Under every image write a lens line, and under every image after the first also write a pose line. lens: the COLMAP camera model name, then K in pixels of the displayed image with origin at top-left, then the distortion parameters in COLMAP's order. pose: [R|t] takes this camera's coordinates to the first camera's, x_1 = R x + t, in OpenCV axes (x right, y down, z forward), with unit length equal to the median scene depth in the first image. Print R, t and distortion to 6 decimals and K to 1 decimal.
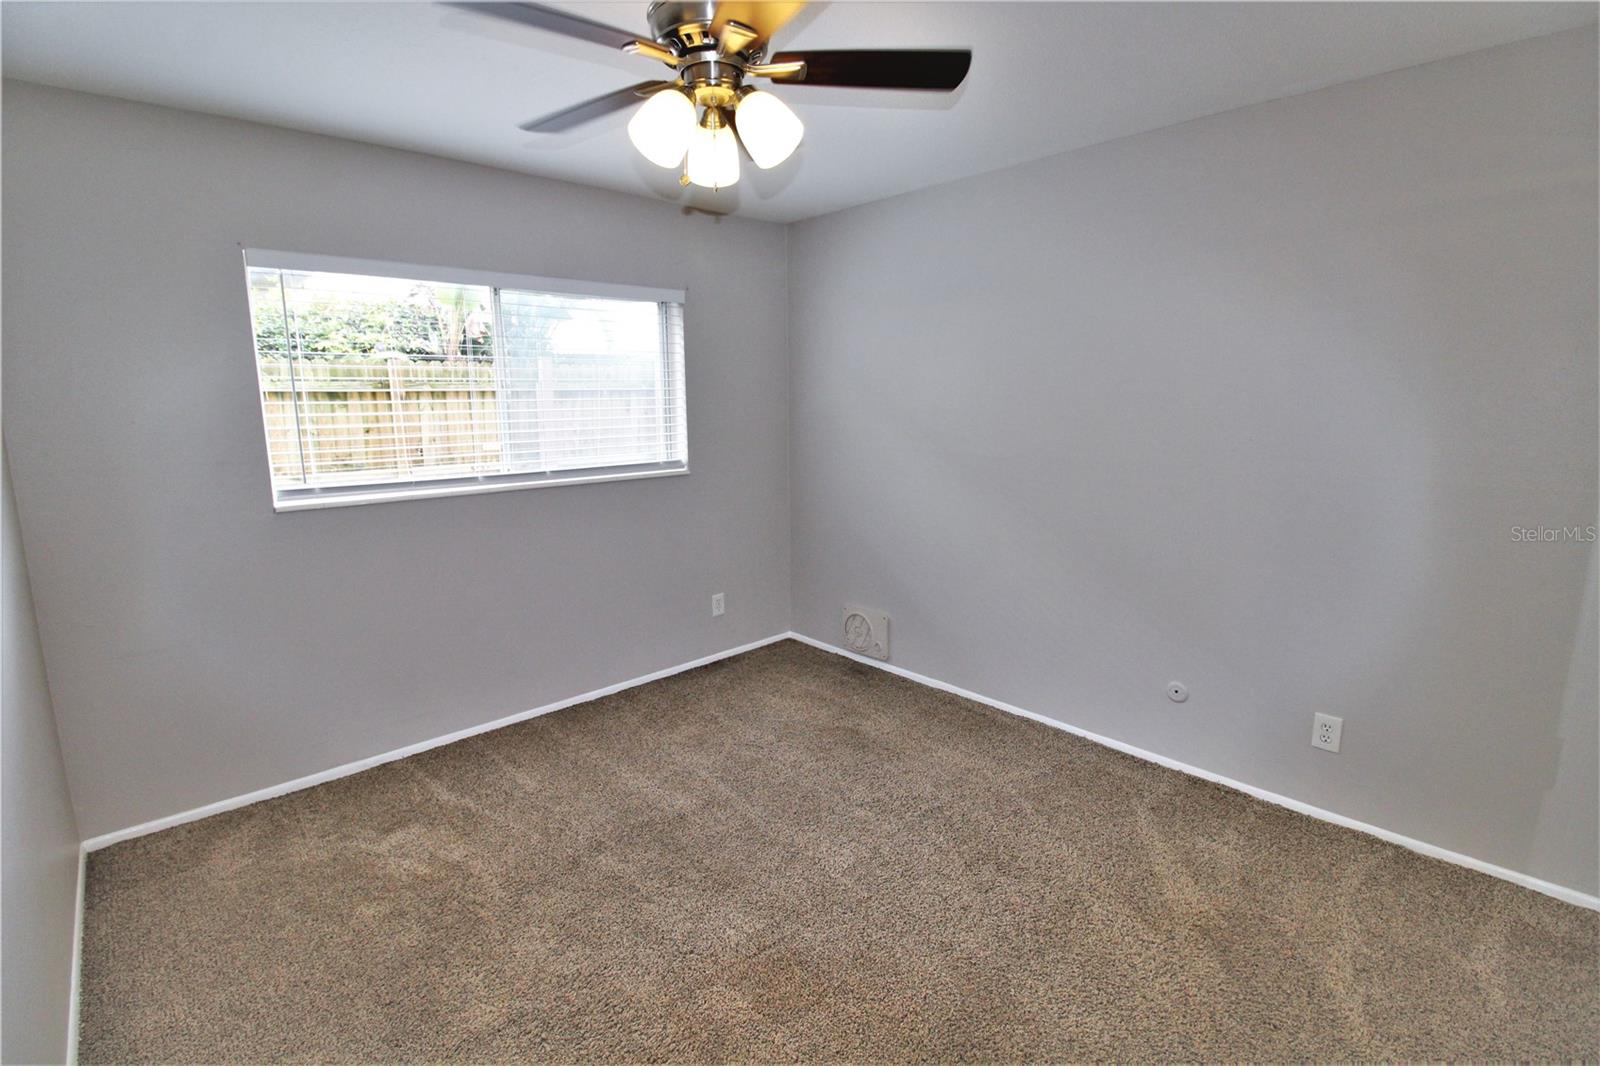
lens RADIAL K [[775.8, 0, 800.0], [0, 775.8, 533.0], [0, 0, 1]] dist [-0.000936, -0.000145]
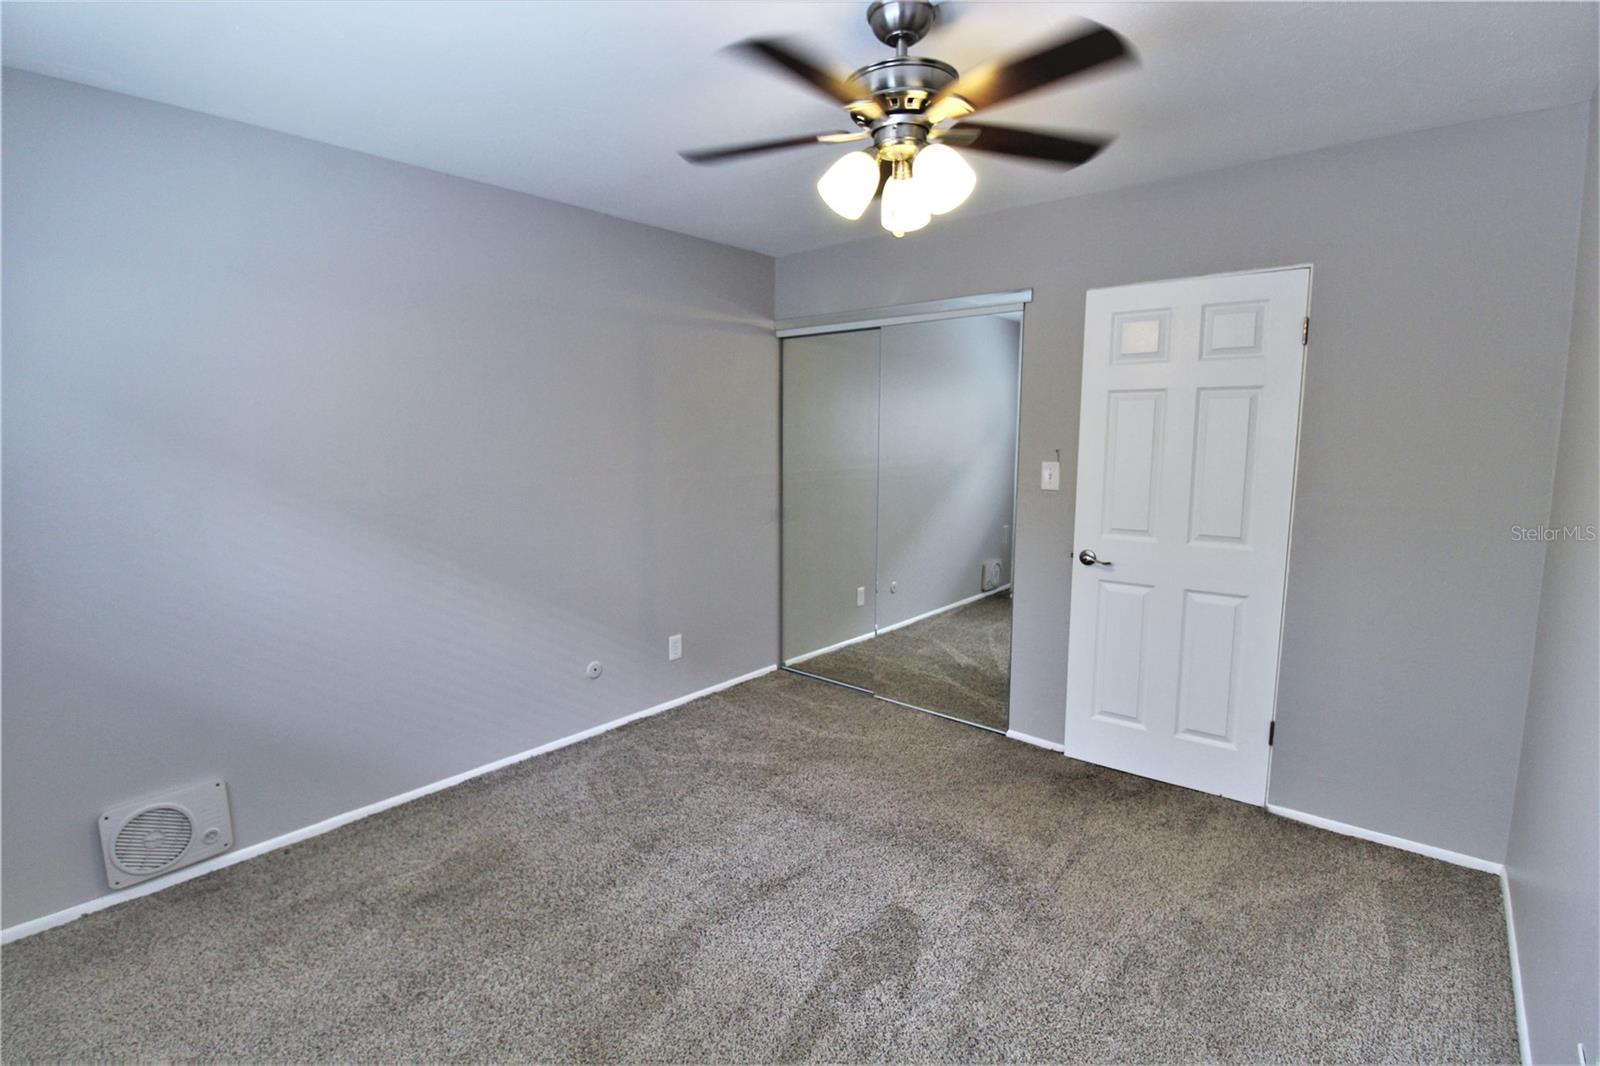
lens RADIAL K [[784.1, 0, 797.4], [0, 784.1, 513.1], [0, 0, 1]] dist [-0.001845, -0.000280]
pose [[-0.106084, -0.120595, 0.987017, -0.746690], [0.178522, 0.974180, 0.138214, -0.151286], [-0.978200, 0.190866, -0.081816, 0.757480]]
